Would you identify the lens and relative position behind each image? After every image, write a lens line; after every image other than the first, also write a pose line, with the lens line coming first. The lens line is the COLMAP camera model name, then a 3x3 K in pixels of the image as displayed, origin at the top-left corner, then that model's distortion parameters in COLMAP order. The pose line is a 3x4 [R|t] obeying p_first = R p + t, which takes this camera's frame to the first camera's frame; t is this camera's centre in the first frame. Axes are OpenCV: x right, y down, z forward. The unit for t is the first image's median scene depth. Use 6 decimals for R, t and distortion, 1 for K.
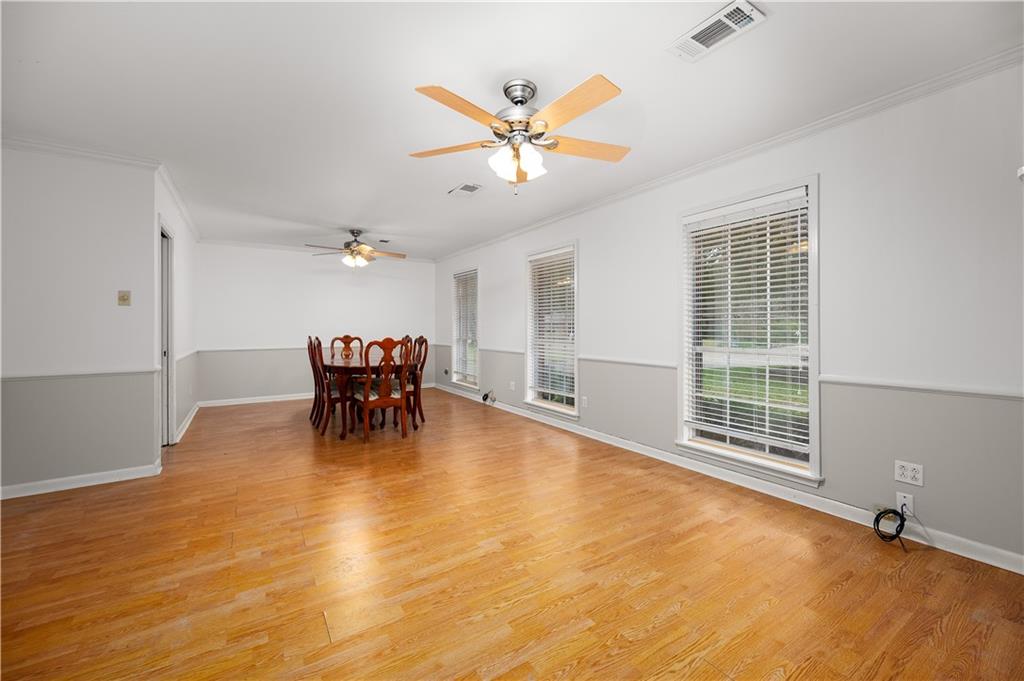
lens RADIAL K [[411.3, 0, 511.2], [0, 411.3, 331.9], [0, 0, 1]] dist [0.000448, -0.000499]
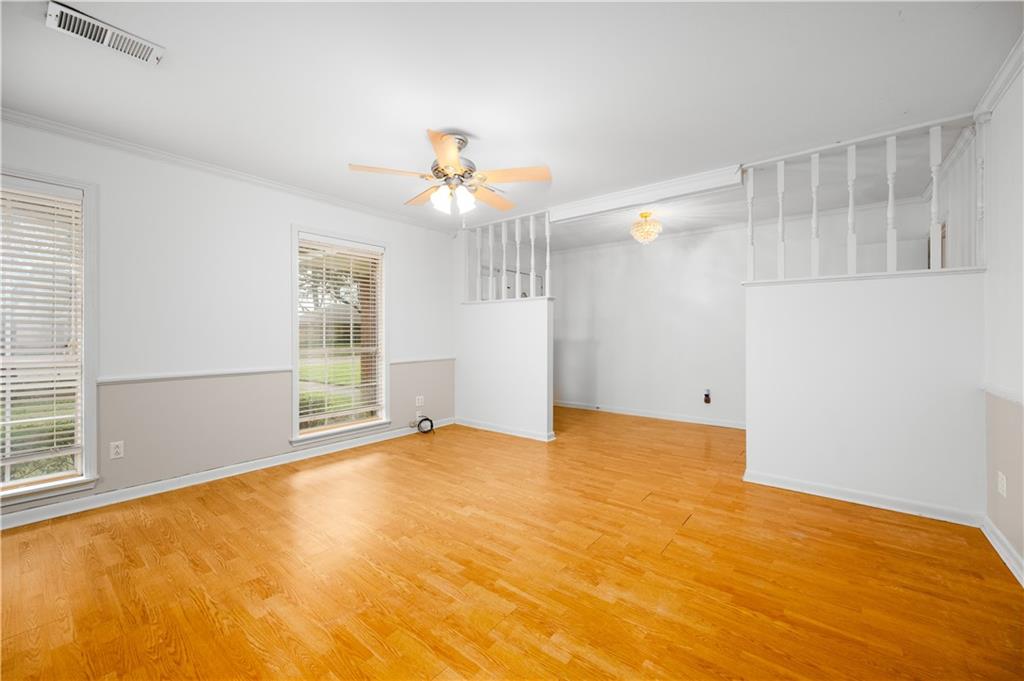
lens RADIAL K [[411.3, 0, 516.2], [0, 411.3, 333.9], [0, 0, 1]] dist [0.000448, -0.000499]
pose [[-0.331340, 0.000963, 0.943511, -0.618698], [0.009353, 0.999954, 0.002264, -0.002866], [-0.943465, 0.009575, -0.331334, 0.626450]]
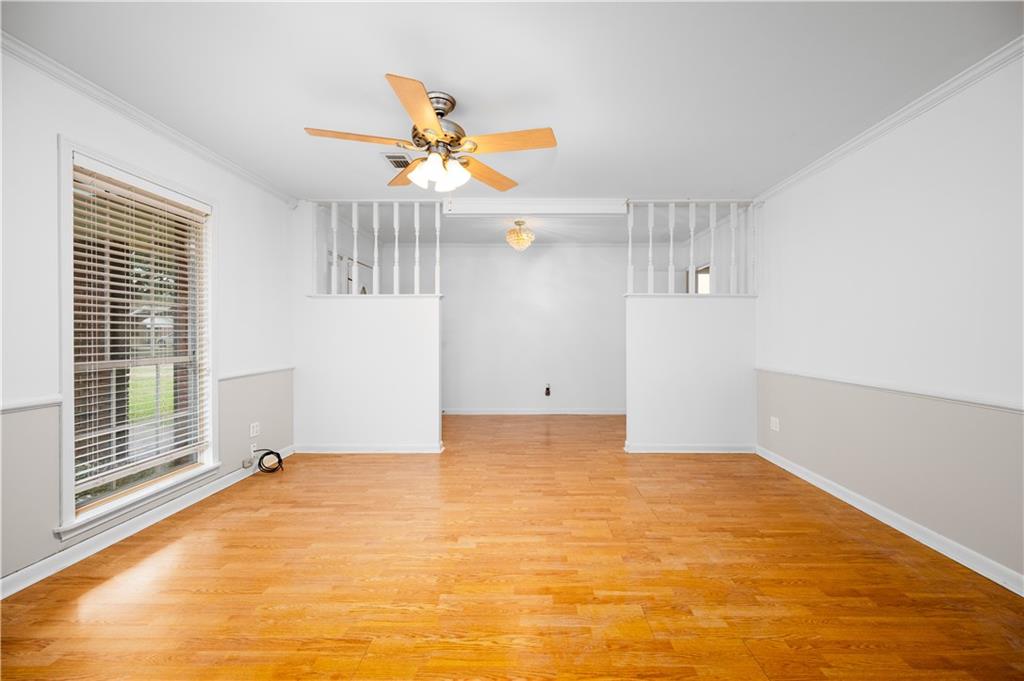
lens RADIAL K [[411.3, 0, 536.7], [0, 411.3, 338.3], [0, 0, 1]] dist [0.000448, -0.000499]
pose [[-0.848918, -0.002767, 0.528518, -0.372400], [0.006029, 0.999871, 0.014920, -0.006532], [-0.528490, 0.015852, -0.848791, 0.884972]]
